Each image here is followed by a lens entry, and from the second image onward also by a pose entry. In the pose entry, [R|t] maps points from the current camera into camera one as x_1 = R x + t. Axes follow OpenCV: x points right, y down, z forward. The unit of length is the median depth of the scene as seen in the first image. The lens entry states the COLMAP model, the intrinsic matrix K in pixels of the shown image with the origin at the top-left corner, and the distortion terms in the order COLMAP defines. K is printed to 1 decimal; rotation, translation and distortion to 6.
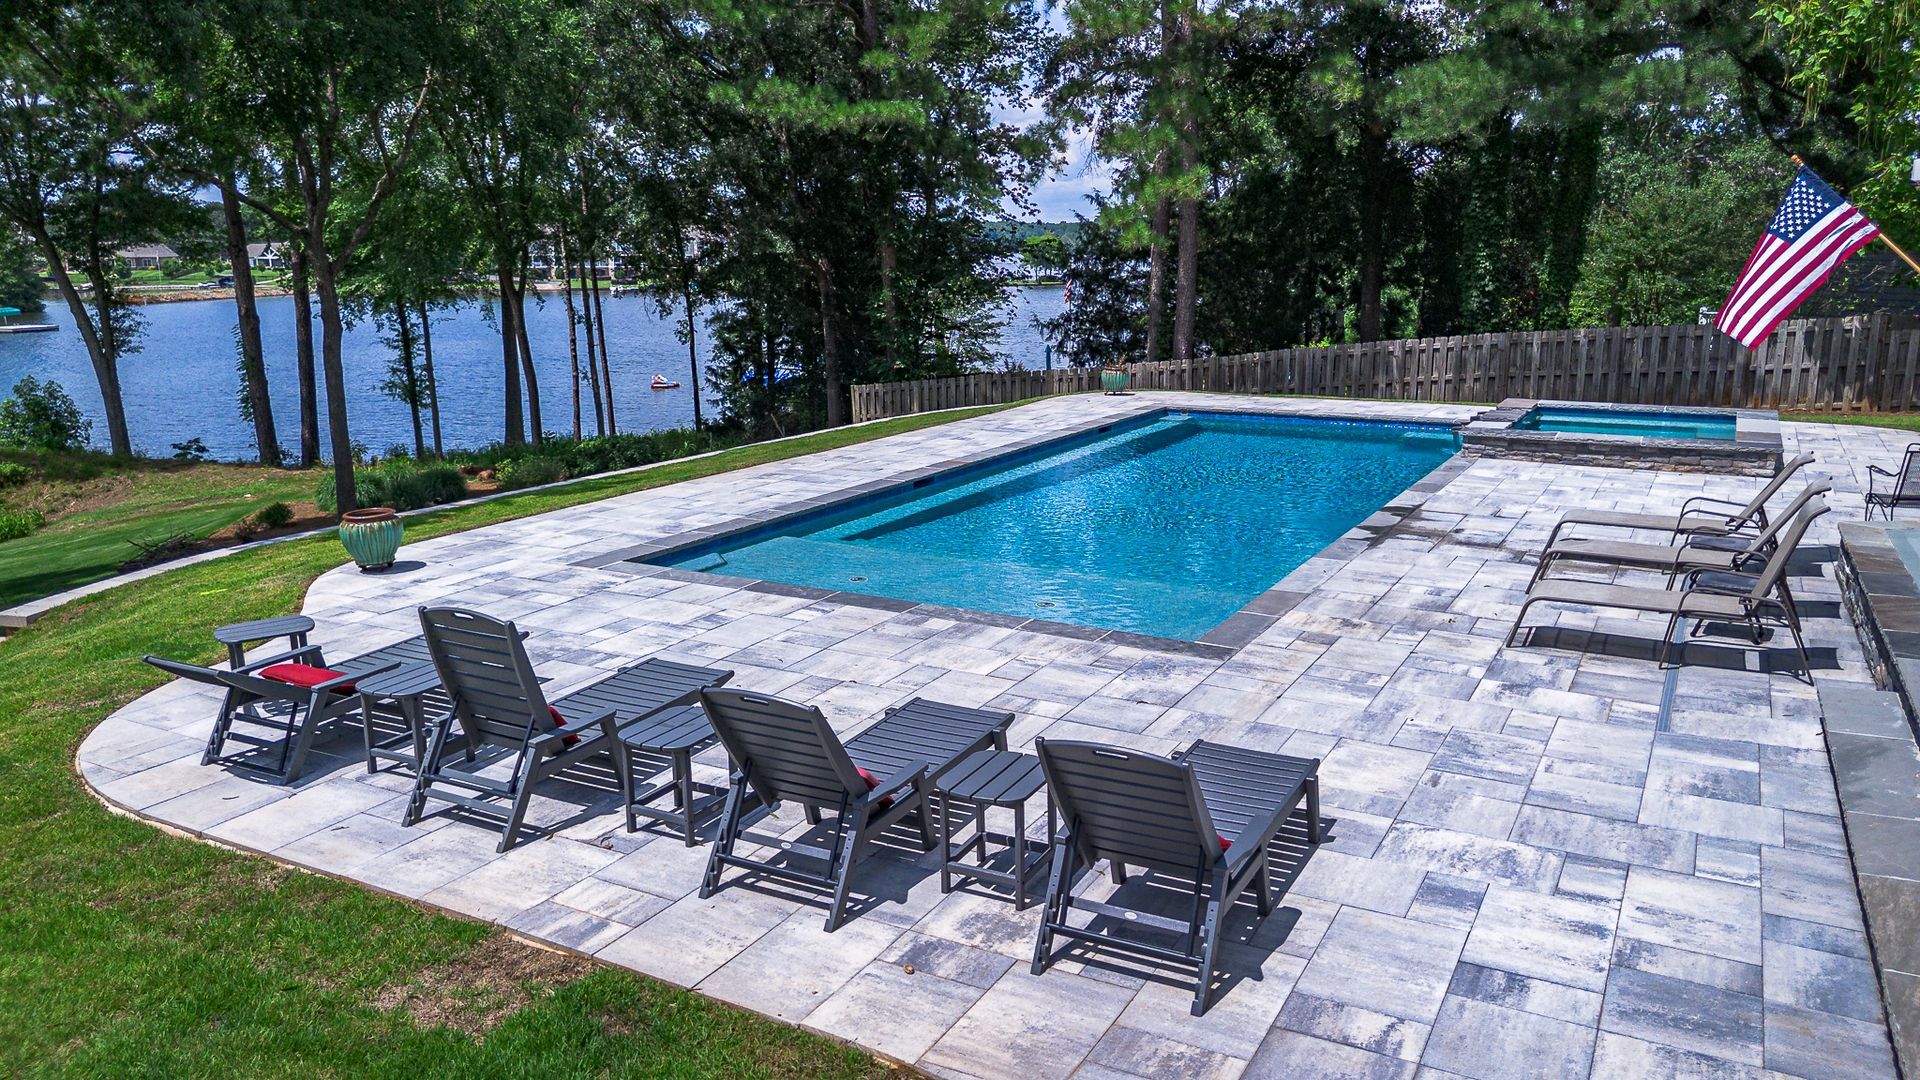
lens RADIAL K [[1362.7, 0, 975.1], [0, 1362.7, 533.8], [0, 0, 1]] dist [0.068141, -0.074833]
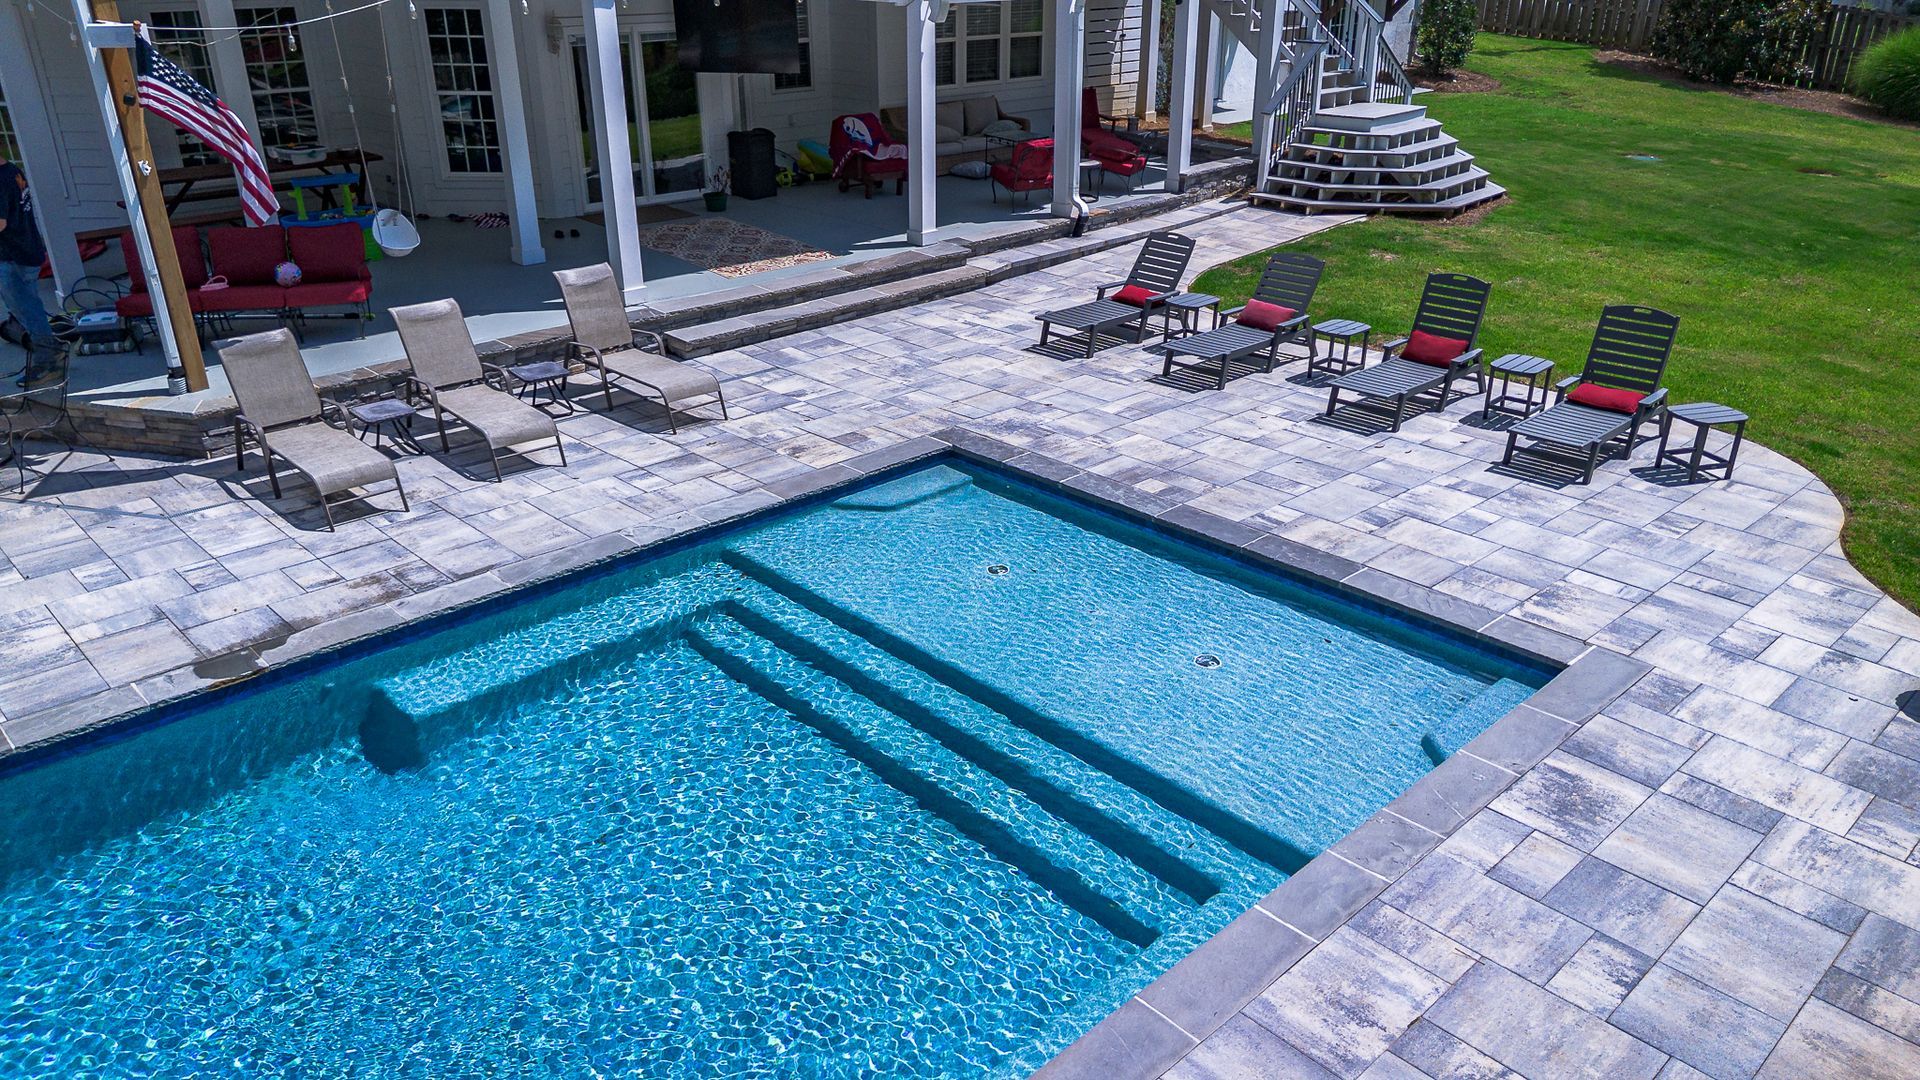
lens RADIAL K [[1362.7, 0, 960.7], [0, 1362.7, 542.8], [0, 0, 1]] dist [0.068141, -0.074833]
pose [[-0.952000, -0.118336, 0.282297, -0.190507], [0.070079, 0.813492, 0.577338, -0.524423], [-0.297966, 0.569409, -0.766152, 1.888781]]
